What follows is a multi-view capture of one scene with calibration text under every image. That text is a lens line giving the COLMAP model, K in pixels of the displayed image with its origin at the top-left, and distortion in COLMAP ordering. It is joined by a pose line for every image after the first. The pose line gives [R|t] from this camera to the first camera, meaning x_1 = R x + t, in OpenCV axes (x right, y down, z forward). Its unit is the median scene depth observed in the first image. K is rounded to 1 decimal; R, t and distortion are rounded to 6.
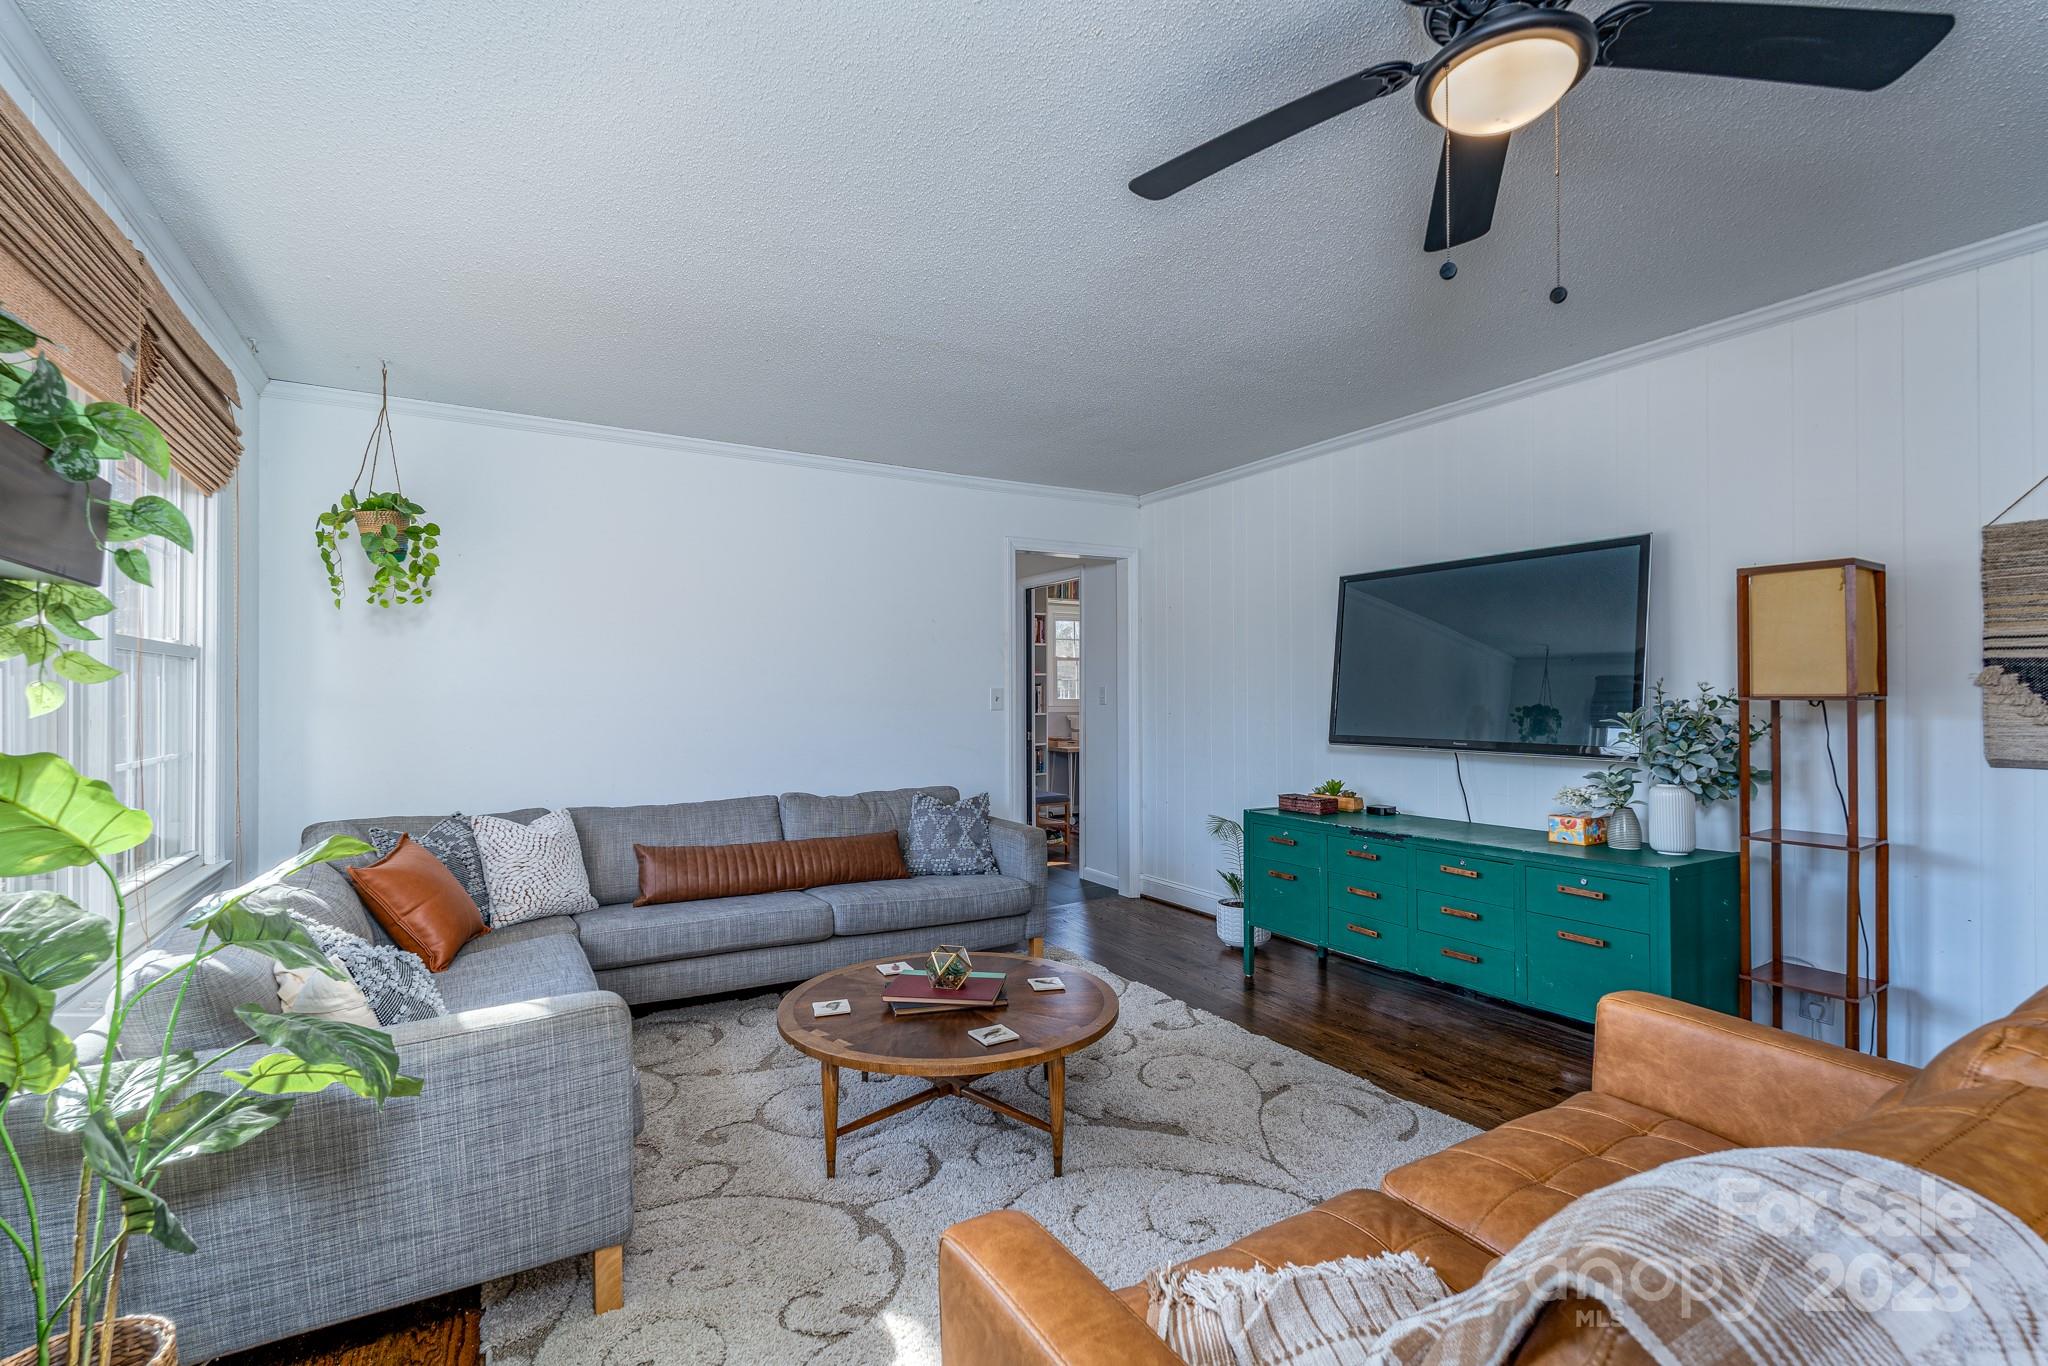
lens RADIAL K [[918.7, 0, 1030.5], [0, 918.7, 686.9], [0, 0, 1]] dist [0.000023, -0.000239]
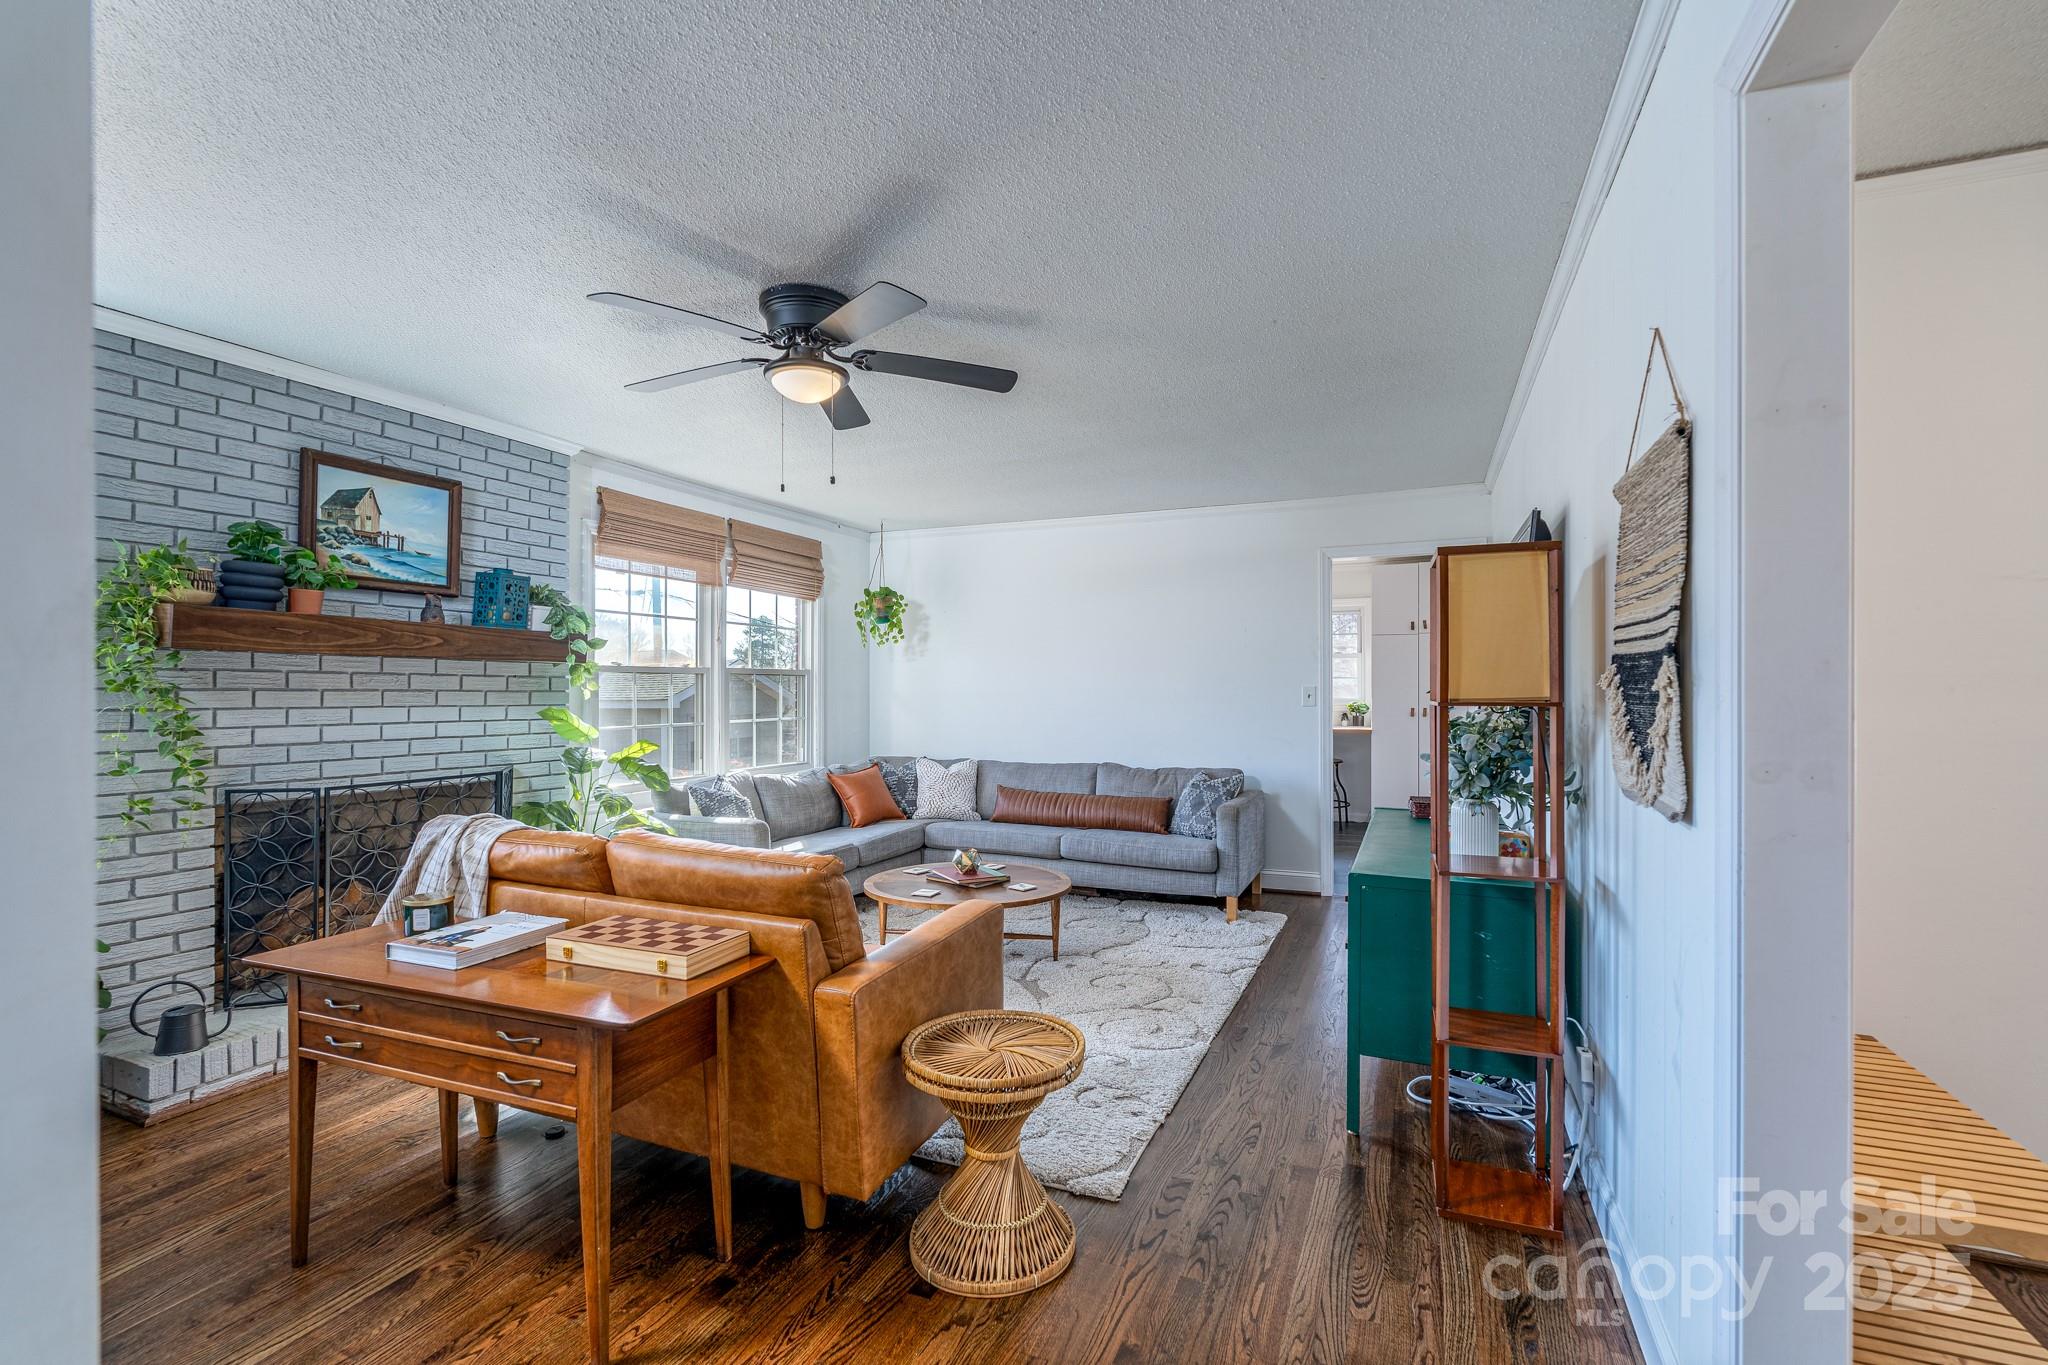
lens RADIAL K [[918.7, 0, 1024.3], [0, 918.7, 687.8], [0, 0, 1]] dist [0.000023, -0.000239]
pose [[0.575055, -0.004552, -0.818102, 0.912460], [0.006169, 0.999980, -0.001227, 0.003709], [0.818092, -0.004341, 0.575071, 0.111885]]
